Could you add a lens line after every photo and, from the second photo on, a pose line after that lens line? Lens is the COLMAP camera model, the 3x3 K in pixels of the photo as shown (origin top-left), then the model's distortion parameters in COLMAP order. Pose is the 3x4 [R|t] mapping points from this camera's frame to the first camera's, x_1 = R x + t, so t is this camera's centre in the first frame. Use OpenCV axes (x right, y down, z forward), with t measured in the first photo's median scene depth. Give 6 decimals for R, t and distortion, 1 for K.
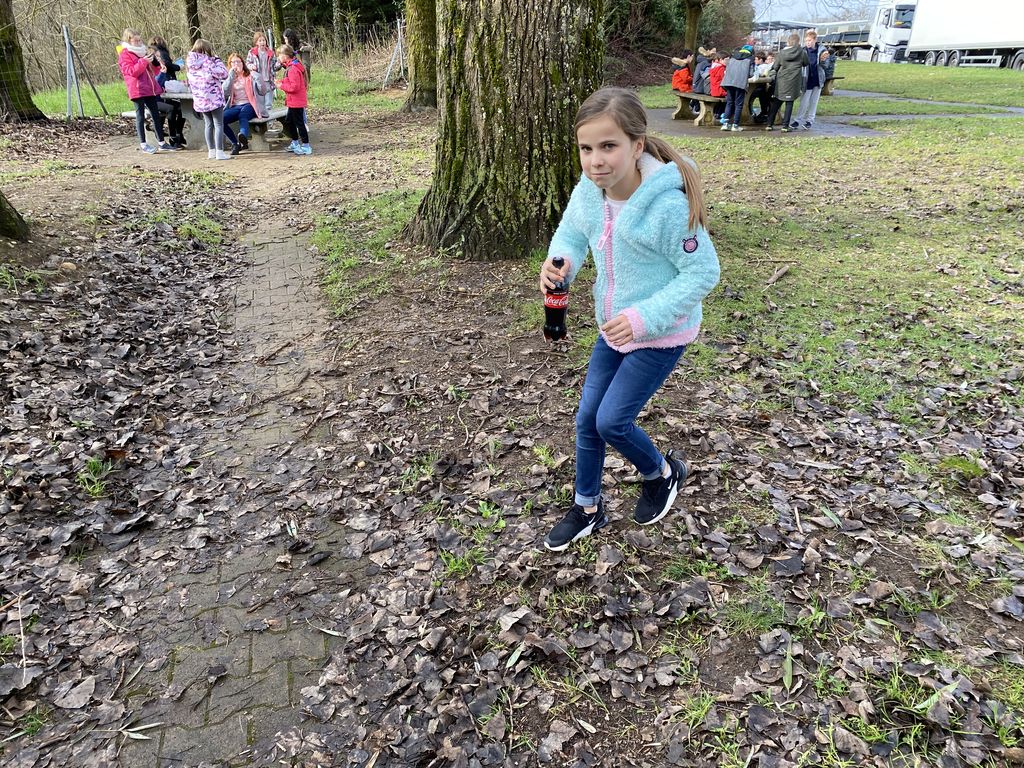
lens RADIAL K [[769.3, 0, 517.0], [0, 769.3, 380.7], [0, 0, 1]] dist [-0.004264, -0.001190]
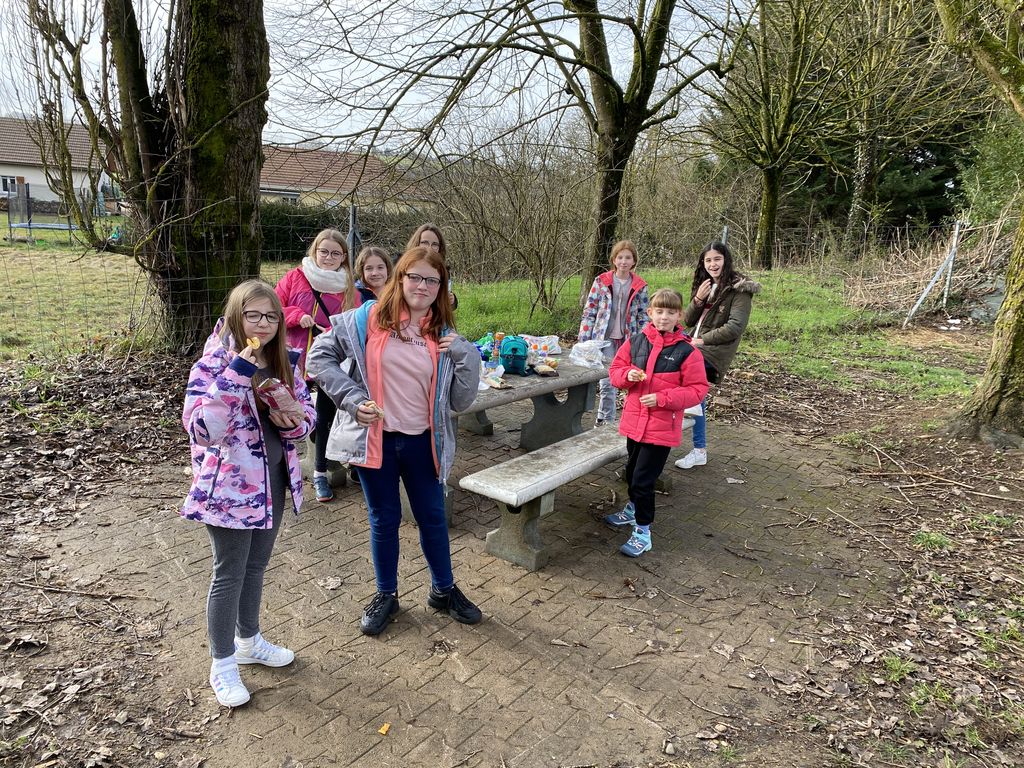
lens RADIAL K [[769.3, 0, 517.0], [0, 769.3, 380.7], [0, 0, 1]] dist [-0.004264, -0.001190]
pose [[0.812031, 0.185877, -0.553223, -0.076426], [-0.298825, 0.946663, -0.120552, -0.168855], [0.501307, 0.263209, 0.824264, 0.349360]]
